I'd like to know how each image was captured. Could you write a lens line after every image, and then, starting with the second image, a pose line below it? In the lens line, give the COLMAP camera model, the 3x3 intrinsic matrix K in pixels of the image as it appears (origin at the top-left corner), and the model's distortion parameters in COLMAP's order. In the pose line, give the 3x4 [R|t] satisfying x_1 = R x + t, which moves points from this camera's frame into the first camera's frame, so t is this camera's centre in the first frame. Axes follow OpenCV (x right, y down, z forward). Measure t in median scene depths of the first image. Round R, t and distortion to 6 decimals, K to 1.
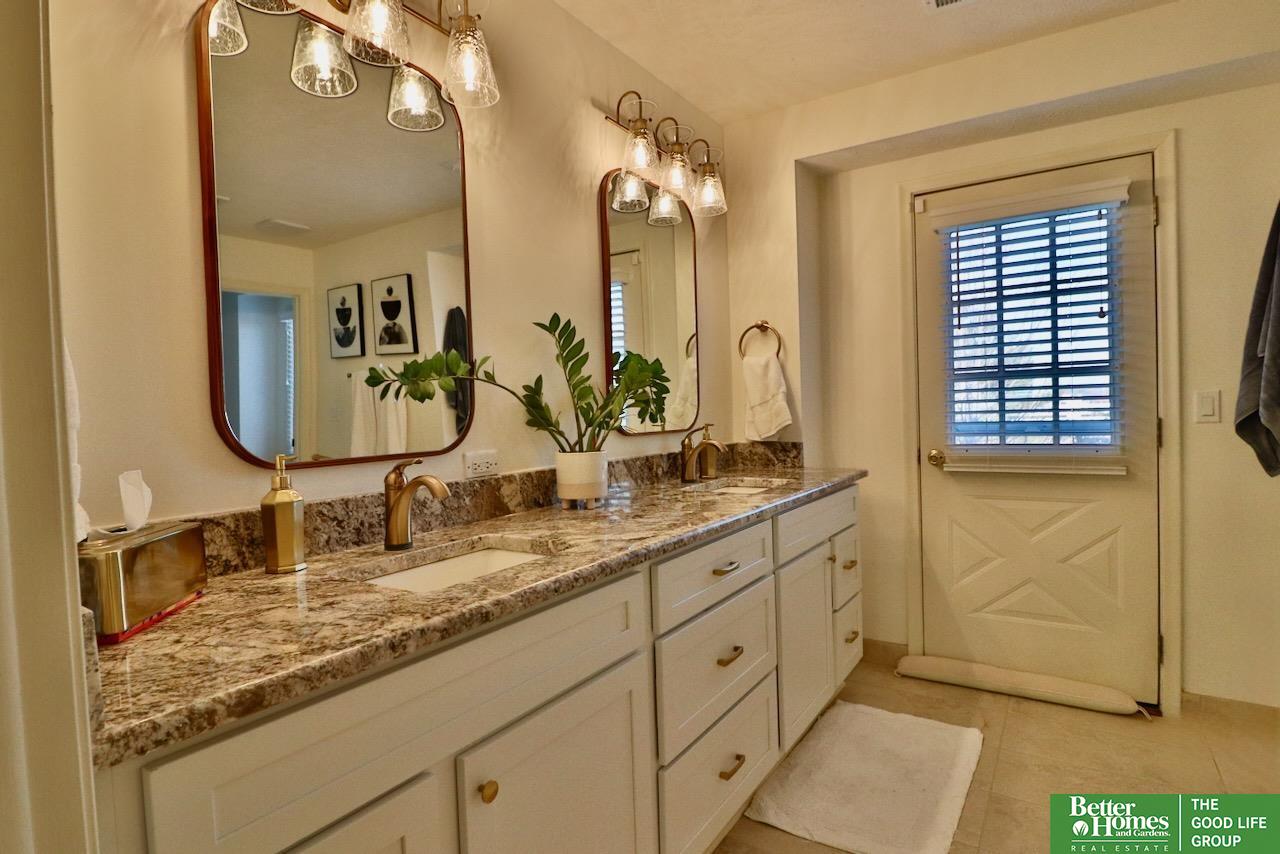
lens RADIAL K [[662.3, 0, 632.4], [0, 662.3, 421.4], [0, 0, 1]] dist [-0.007520, -0.006327]
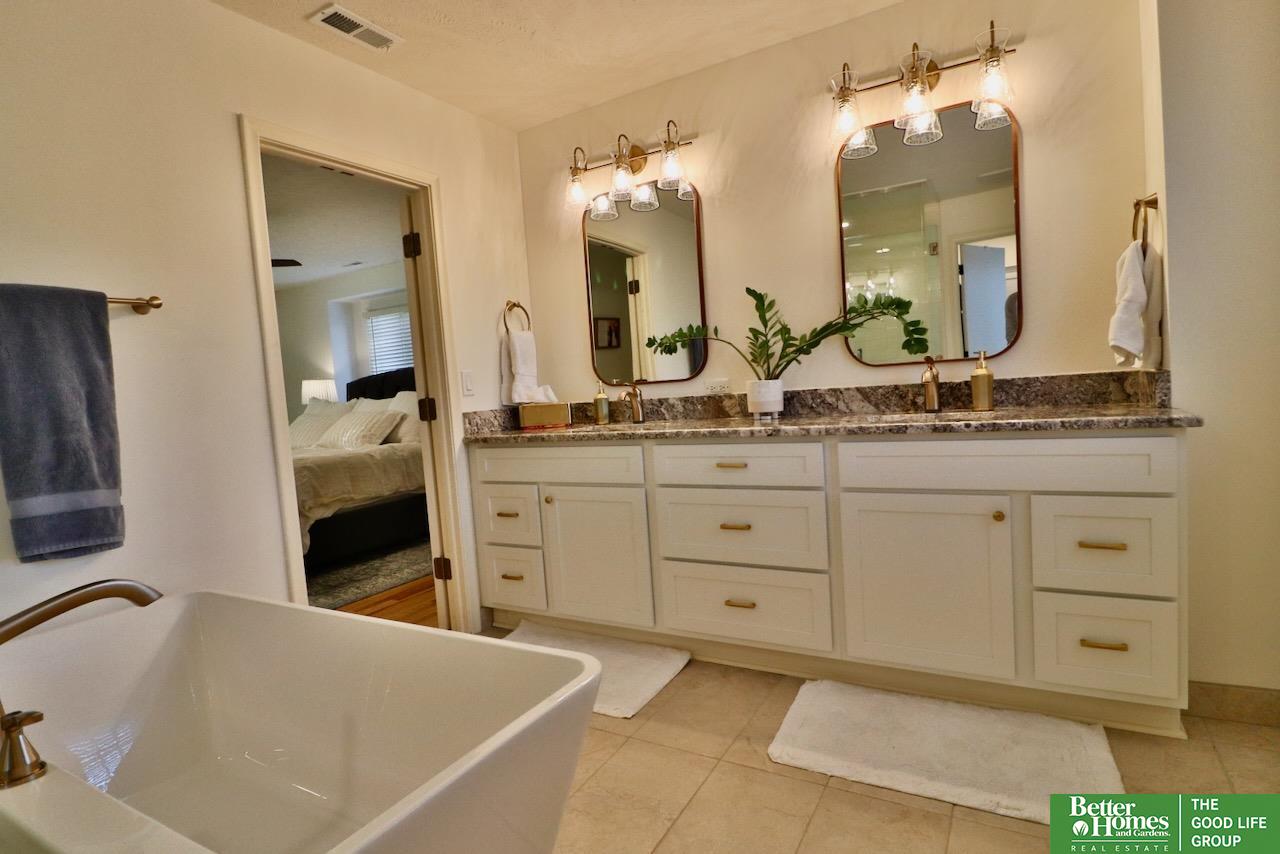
lens RADIAL K [[662.3, 0, 638.4], [0, 662.3, 430.3], [0, 0, 1]] dist [-0.007520, -0.006327]
pose [[0.056127, 0.094825, -0.993910, 1.459460], [0.050731, 0.993923, 0.097691, -0.001652], [0.997134, -0.055905, 0.050976, 0.696132]]
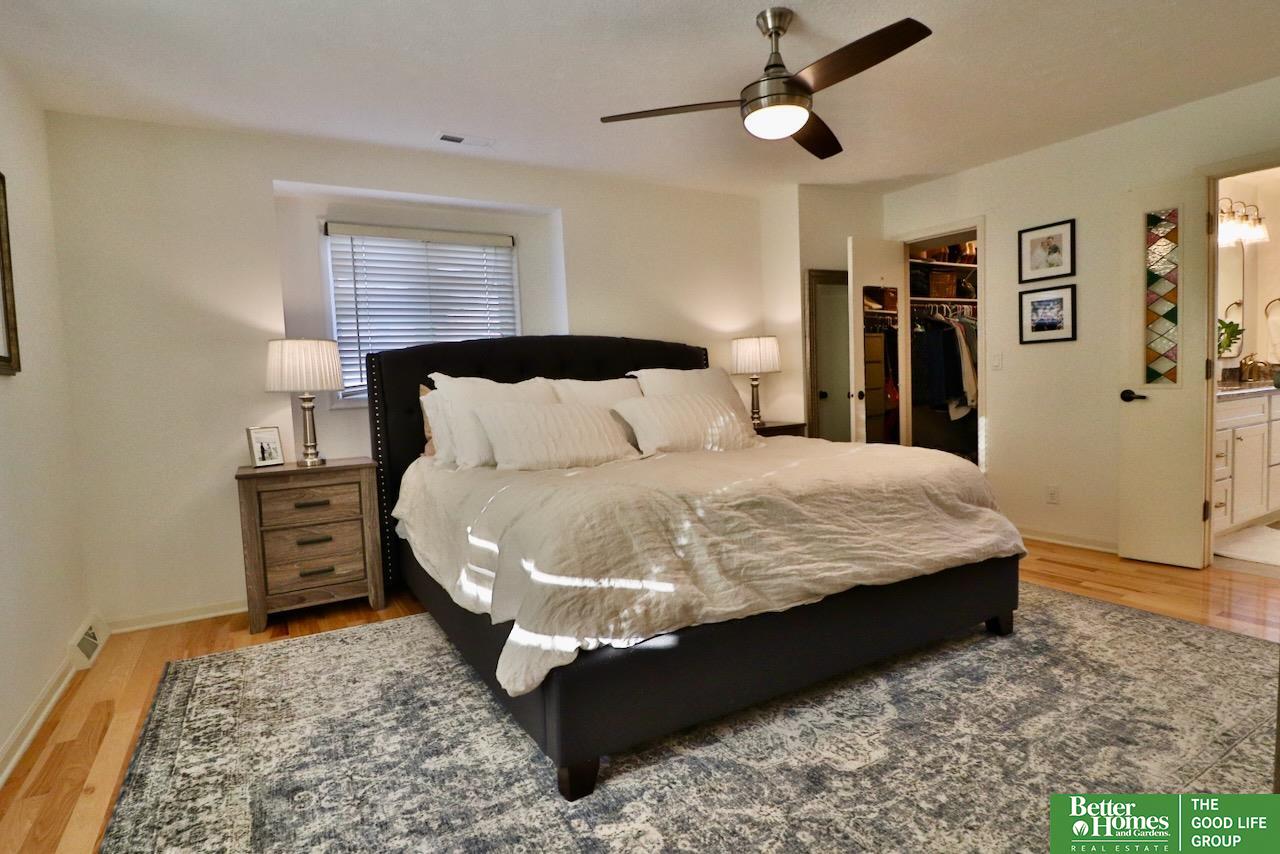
lens RADIAL K [[662.3, 0, 635.3], [0, 662.3, 423.6], [0, 0, 1]] dist [-0.007520, -0.006327]
pose [[0.893137, 0.020373, -0.449323, -0.931430], [0.008062, 0.998088, 0.061279, 0.112050], [0.449712, -0.058353, 0.891265, -2.261736]]
